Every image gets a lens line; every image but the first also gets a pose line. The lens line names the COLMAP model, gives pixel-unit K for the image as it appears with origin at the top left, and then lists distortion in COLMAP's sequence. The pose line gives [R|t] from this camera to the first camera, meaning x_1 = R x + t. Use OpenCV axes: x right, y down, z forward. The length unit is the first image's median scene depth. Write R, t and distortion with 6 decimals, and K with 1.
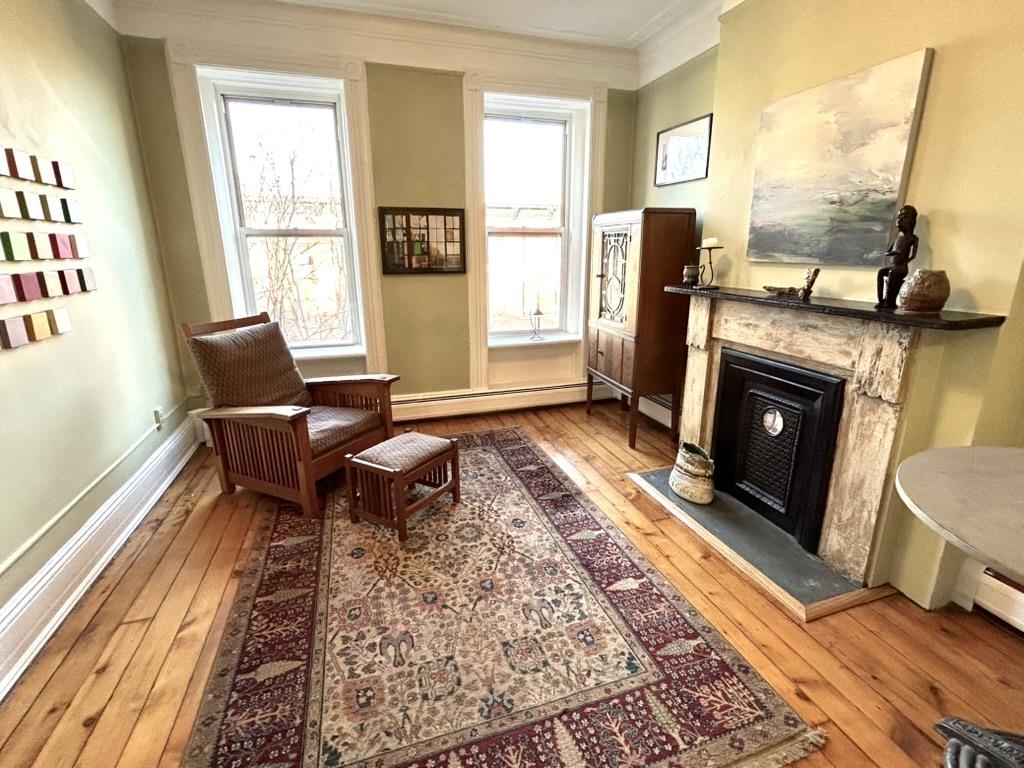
lens RADIAL K [[494.3, 0, 511.4], [0, 494.3, 381.2], [0, 0, 1]] dist [-0.000371, 0.003731]
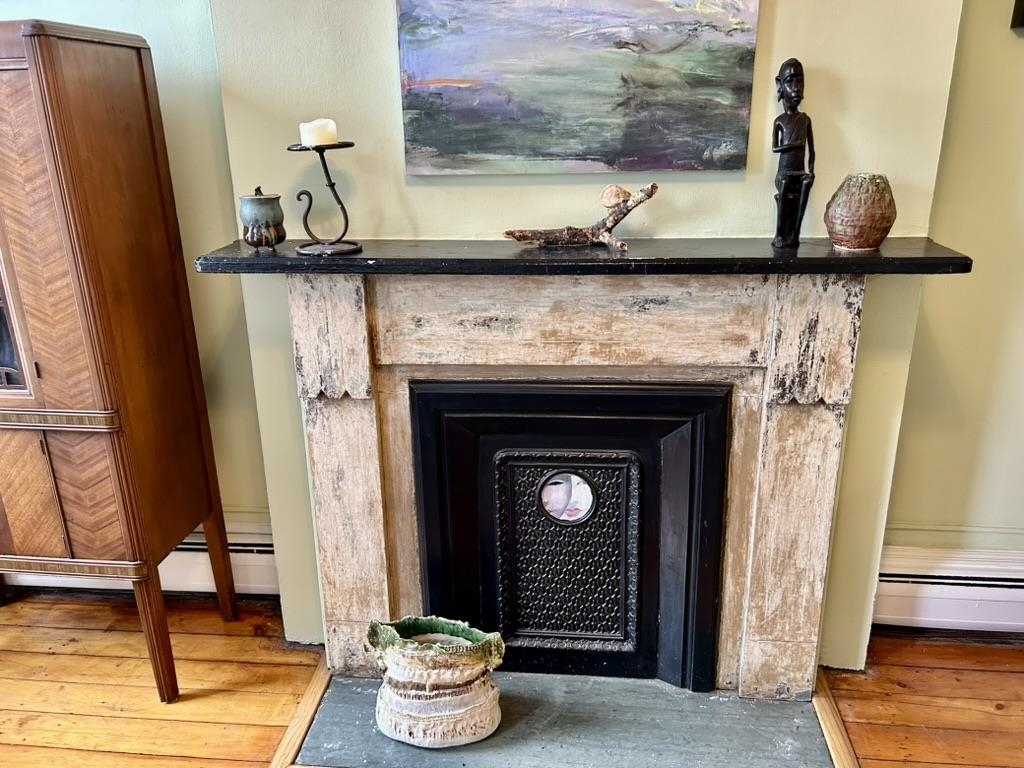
lens RADIAL K [[766.2, 0, 509.5], [0, 766.2, 383.8], [0, 0, 1]] dist [0.054552, -0.063596]
pose [[0.385352, -0.297905, 0.873359, -0.130623], [0.257217, 0.943619, 0.208379, -0.204498], [-0.886196, 0.144343, 0.440252, 0.709785]]
